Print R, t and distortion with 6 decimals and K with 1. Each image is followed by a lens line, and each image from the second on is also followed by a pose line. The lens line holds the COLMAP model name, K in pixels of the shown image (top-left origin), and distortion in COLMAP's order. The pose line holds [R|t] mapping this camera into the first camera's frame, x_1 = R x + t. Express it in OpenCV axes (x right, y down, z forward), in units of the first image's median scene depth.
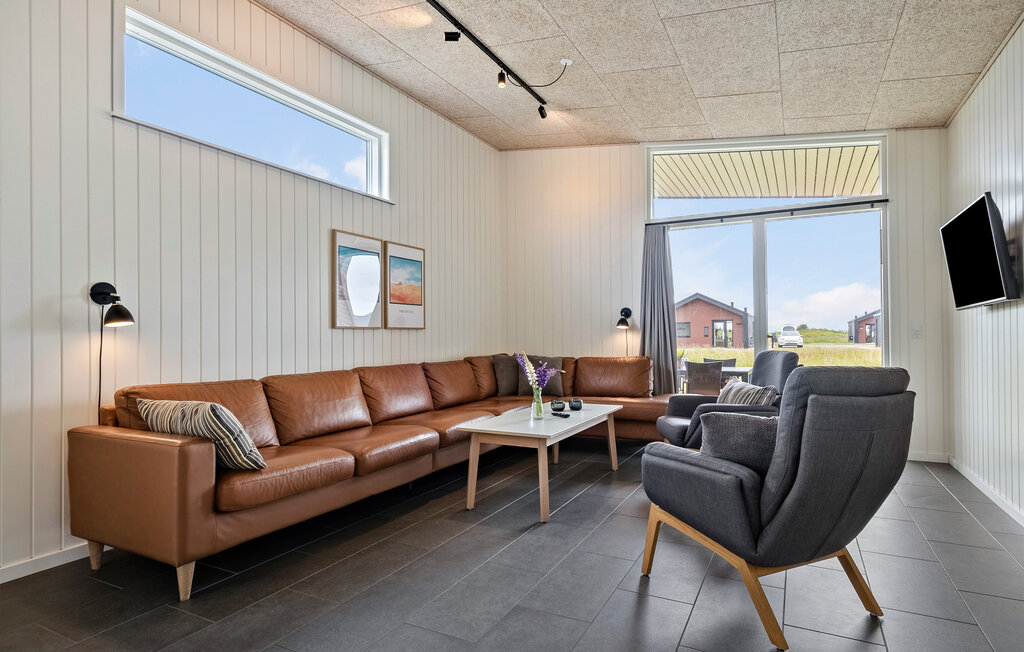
lens RADIAL K [[558.6, 0, 512.0], [0, 558.6, 326.0], [0, 0, 1]] dist [-0.002362, -0.000117]
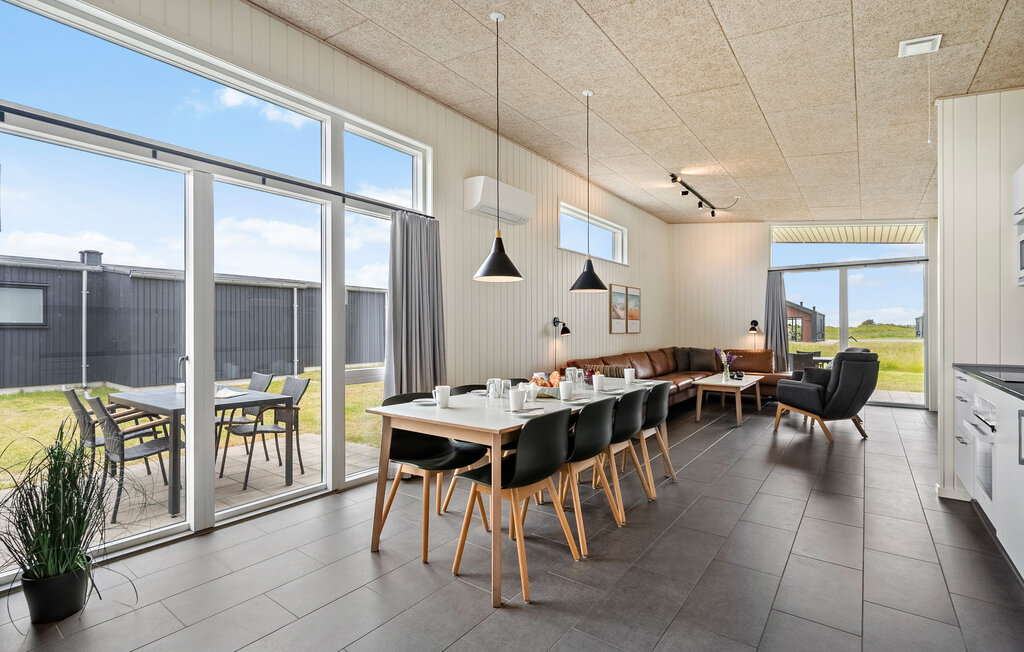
lens RADIAL K [[473.9, 0, 512.0], [0, 473.9, 326.0], [0, 0, 1]] dist [-0.001622, -0.000090]
pose [[0.986305, 0.004913, -0.164860, -0.330524], [-0.002794, 0.999911, 0.013081, -0.037784], [0.164909, -0.012441, 0.986230, -0.617697]]
